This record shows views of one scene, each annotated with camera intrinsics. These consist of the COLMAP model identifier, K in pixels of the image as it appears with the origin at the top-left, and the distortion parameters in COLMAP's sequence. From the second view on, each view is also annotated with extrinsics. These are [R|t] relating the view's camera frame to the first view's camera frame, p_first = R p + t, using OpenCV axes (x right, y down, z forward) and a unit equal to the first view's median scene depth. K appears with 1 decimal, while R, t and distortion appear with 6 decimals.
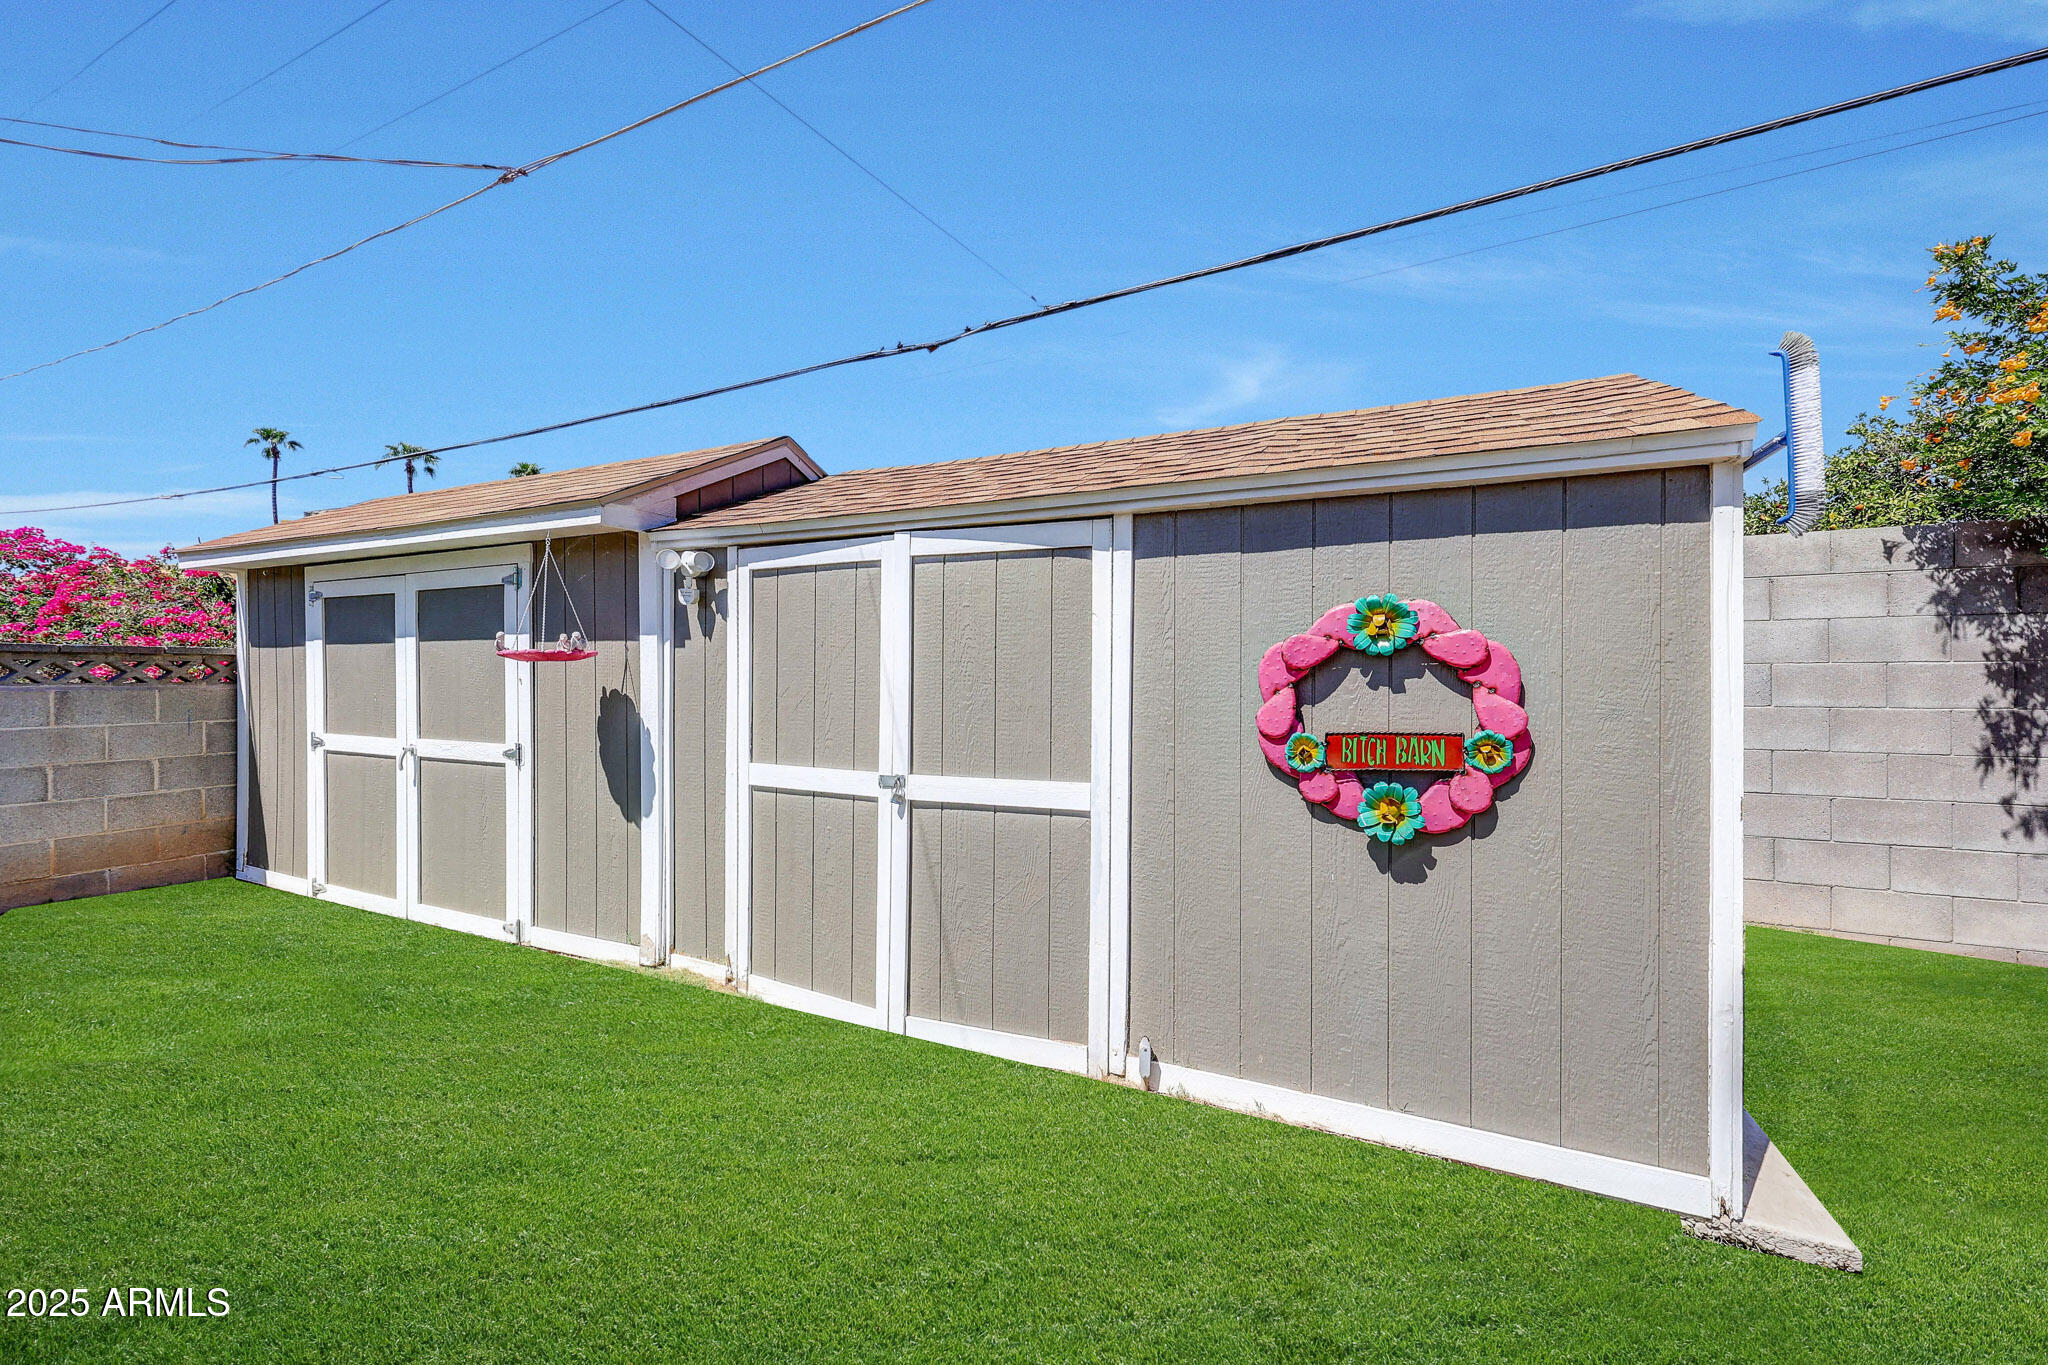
lens RADIAL K [[762.1, 0, 1018.6], [0, 762.1, 682.0], [0, 0, 1]] dist [0.000468, -0.000012]
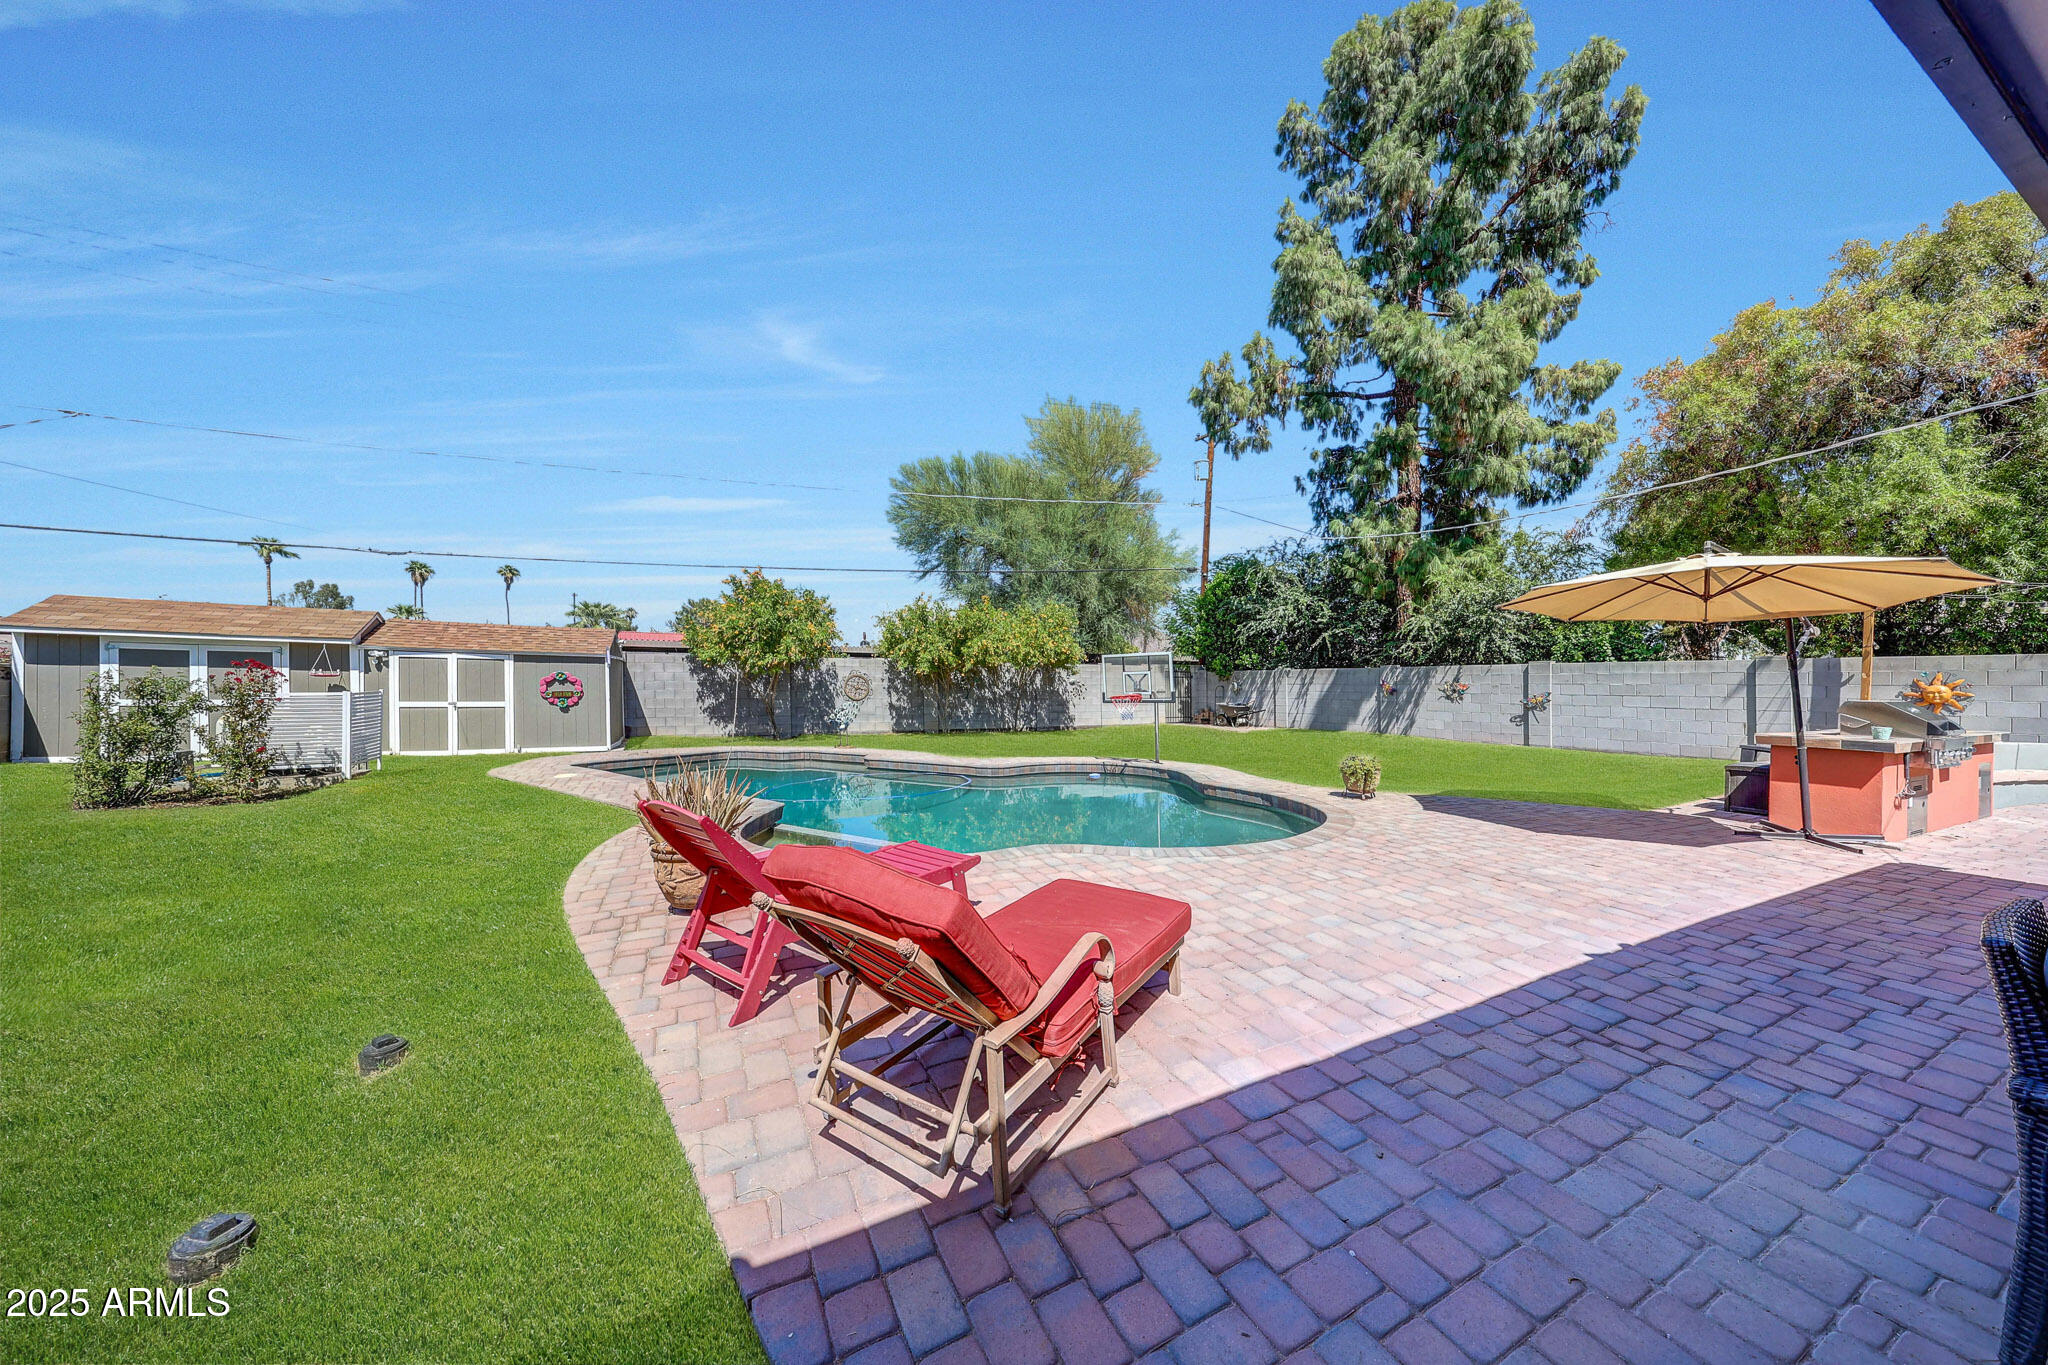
lens RADIAL K [[667.6, 0, 1019.7], [0, 667.6, 691.7], [0, 0, 1]] dist [0.001896, 0.000092]
pose [[0.618423, -0.001194, 0.785844, -1.064324], [-0.001188, 0.999996, 0.002455, 0.032403], [-0.785844, -0.002452, 0.618420, -3.750689]]
